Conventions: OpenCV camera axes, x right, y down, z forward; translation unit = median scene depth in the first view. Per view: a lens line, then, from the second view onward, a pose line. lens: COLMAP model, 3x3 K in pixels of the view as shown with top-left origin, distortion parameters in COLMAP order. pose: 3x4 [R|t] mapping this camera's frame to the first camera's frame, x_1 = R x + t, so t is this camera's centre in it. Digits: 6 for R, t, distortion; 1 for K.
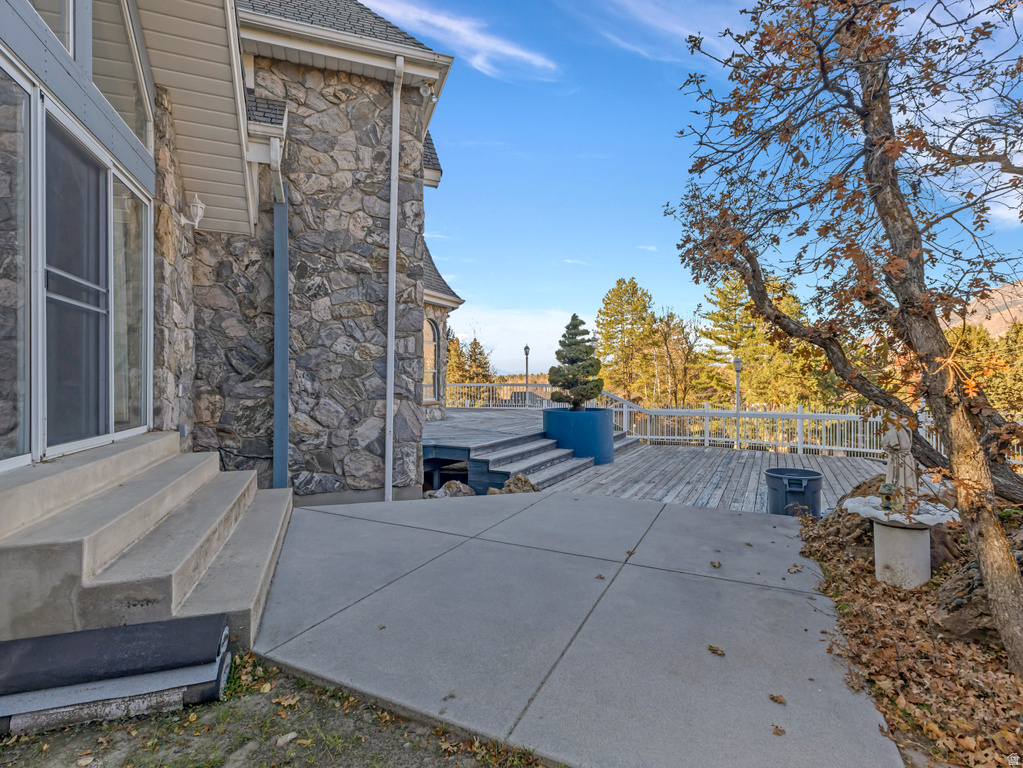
lens RADIAL K [[496.2, 0, 509.9], [0, 496.2, 379.3], [0, 0, 1]] dist [0.000811, 0.000949]
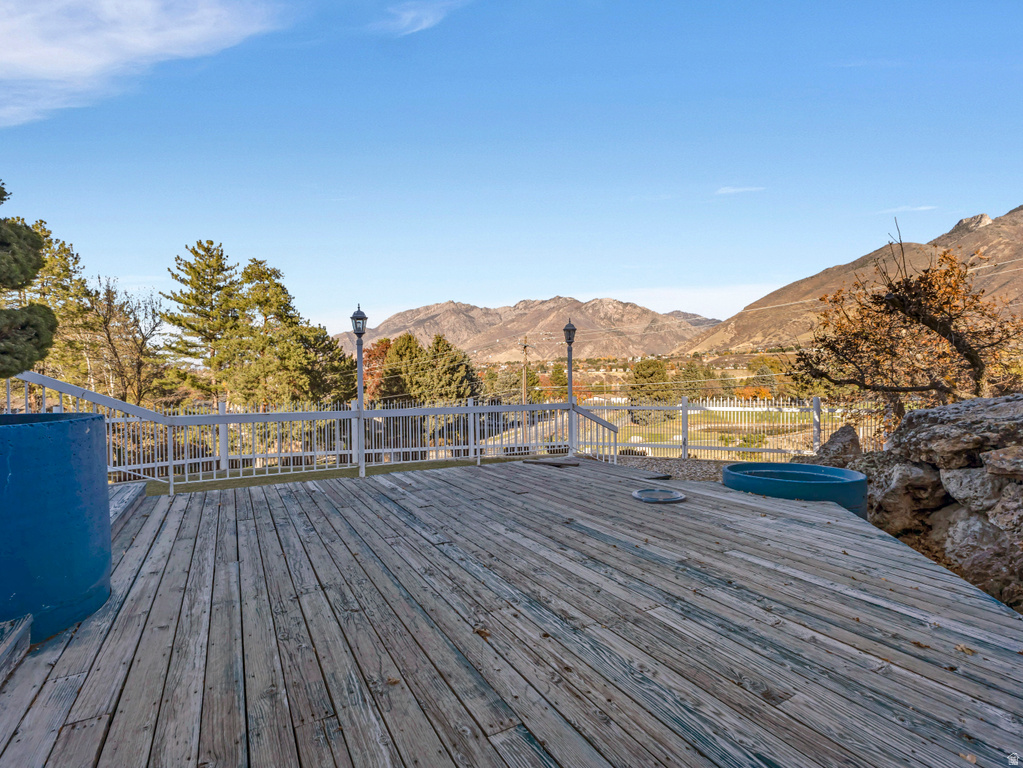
lens RADIAL K [[496.2, 0, 510.3], [0, 496.2, 392.9], [0, 0, 1]] dist [0.000811, 0.000949]
pose [[0.529977, -0.021228, 0.847746, 0.020123], [0.007194, 0.999763, 0.020537, 0.010154], [-0.847982, -0.004785, 0.530004, 0.152148]]
